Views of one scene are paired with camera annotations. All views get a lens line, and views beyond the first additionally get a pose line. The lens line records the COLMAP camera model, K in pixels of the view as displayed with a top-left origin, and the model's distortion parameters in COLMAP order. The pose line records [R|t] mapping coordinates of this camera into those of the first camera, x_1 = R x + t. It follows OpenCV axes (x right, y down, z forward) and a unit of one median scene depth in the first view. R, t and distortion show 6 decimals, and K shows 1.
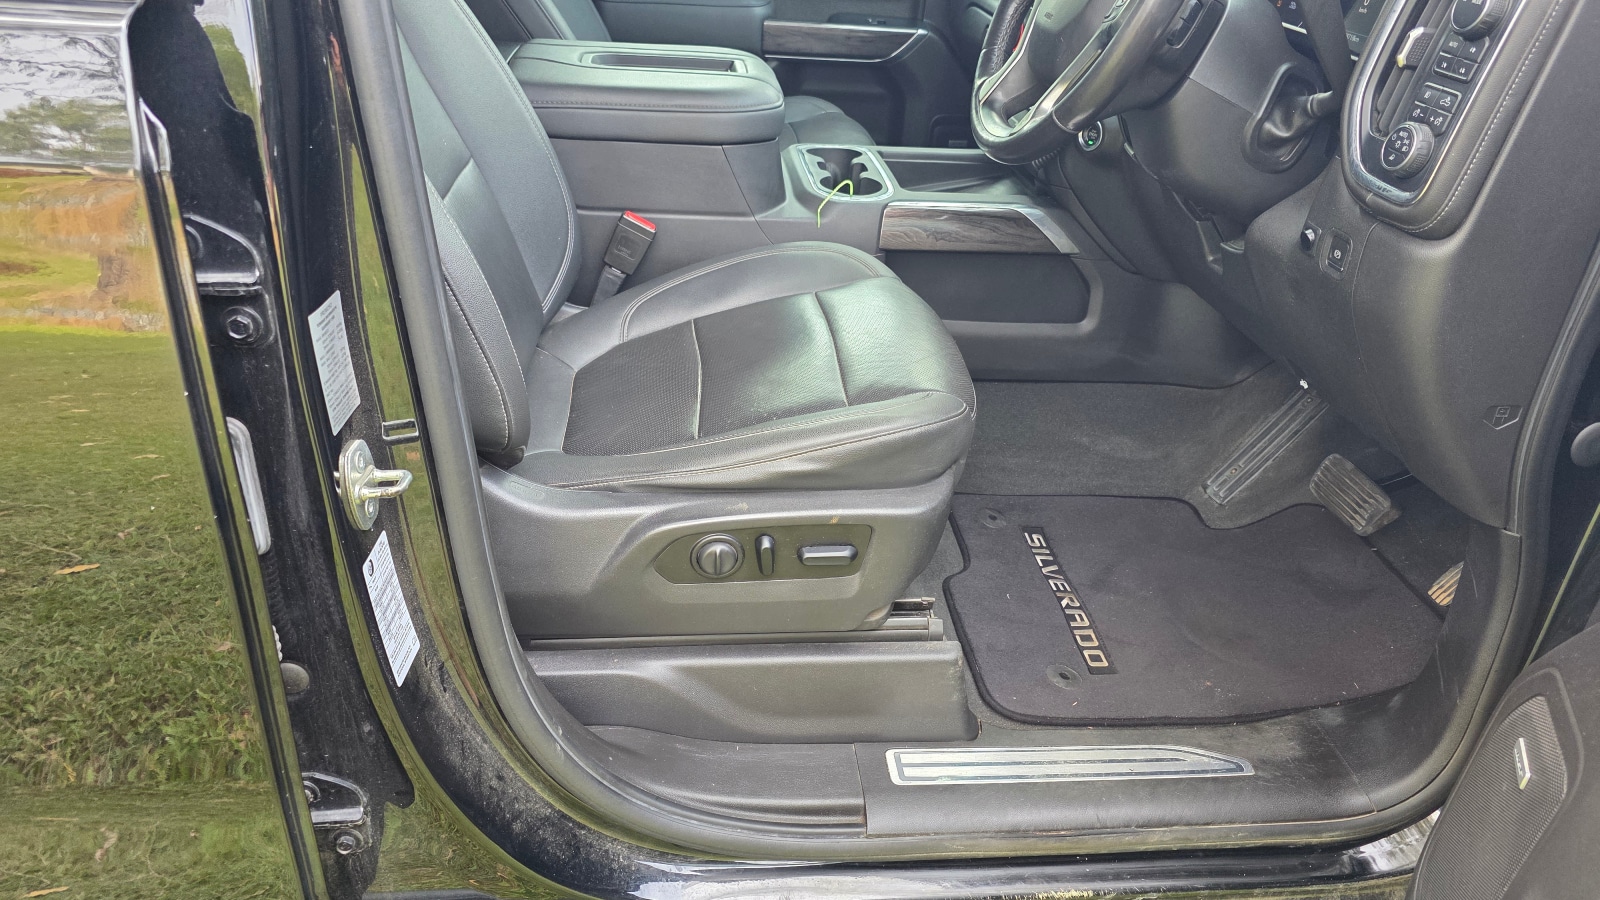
lens RADIAL K [[1097.9, 0, 804.9], [0, 1097.9, 440.2], [0, 0, 1]] dist [0.101541, -0.120028]
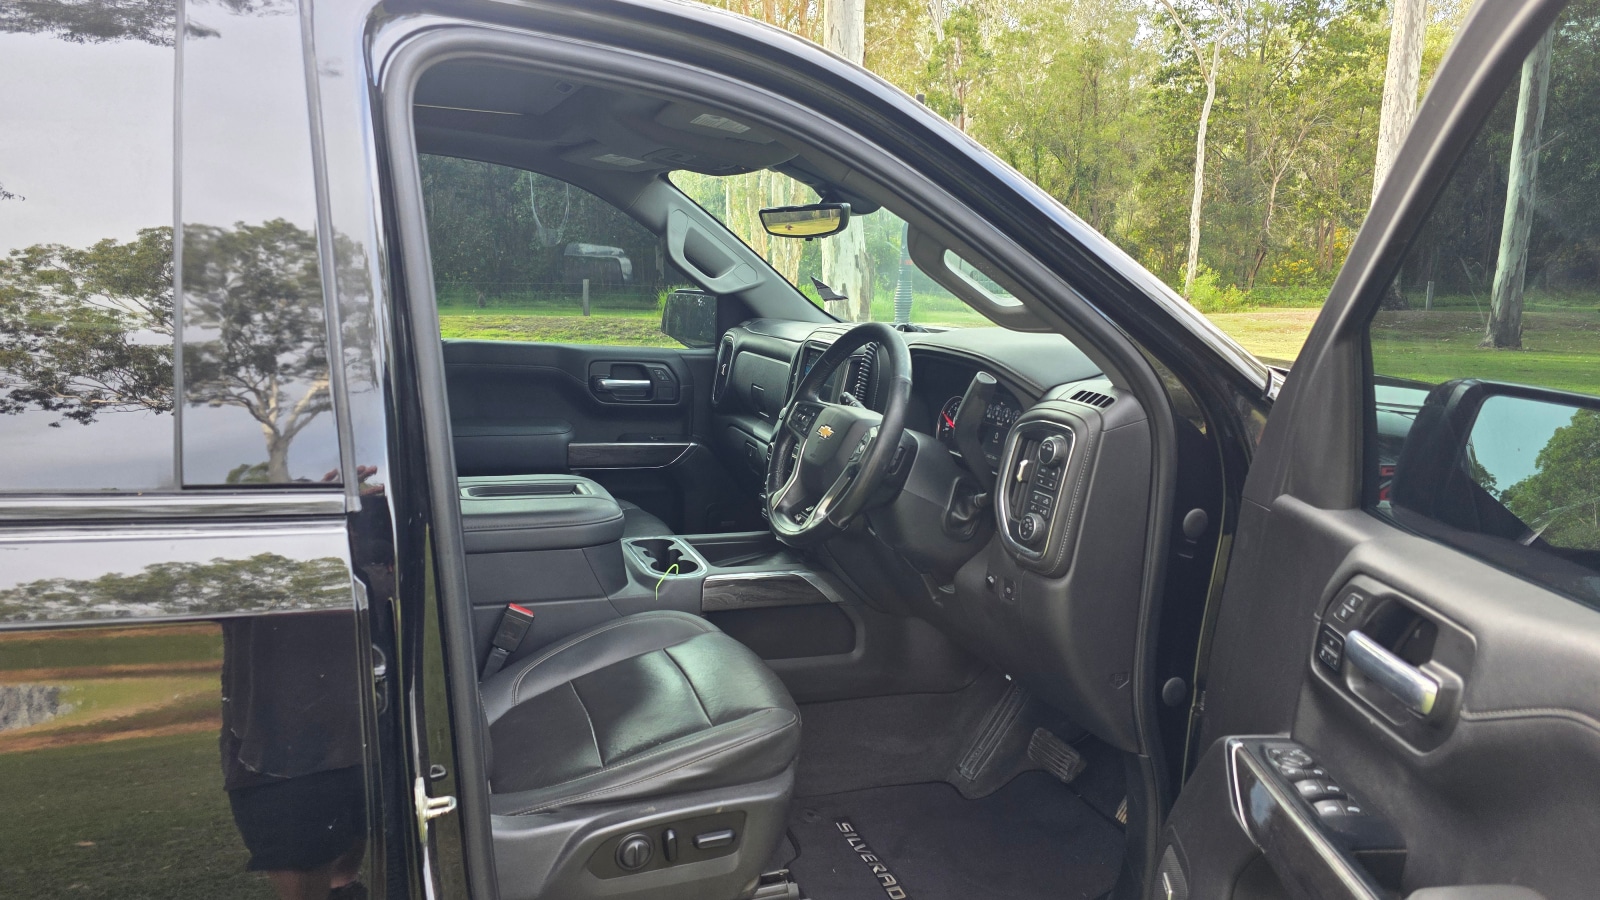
lens RADIAL K [[1097.9, 0, 804.9], [0, 1097.9, 440.2], [0, 0, 1]] dist [0.101541, -0.120028]
pose [[0.966678, -0.058270, 0.249277, -0.150792], [0.133697, 0.945315, -0.297497, 0.049820], [-0.218310, 0.320911, 0.921606, -0.370242]]
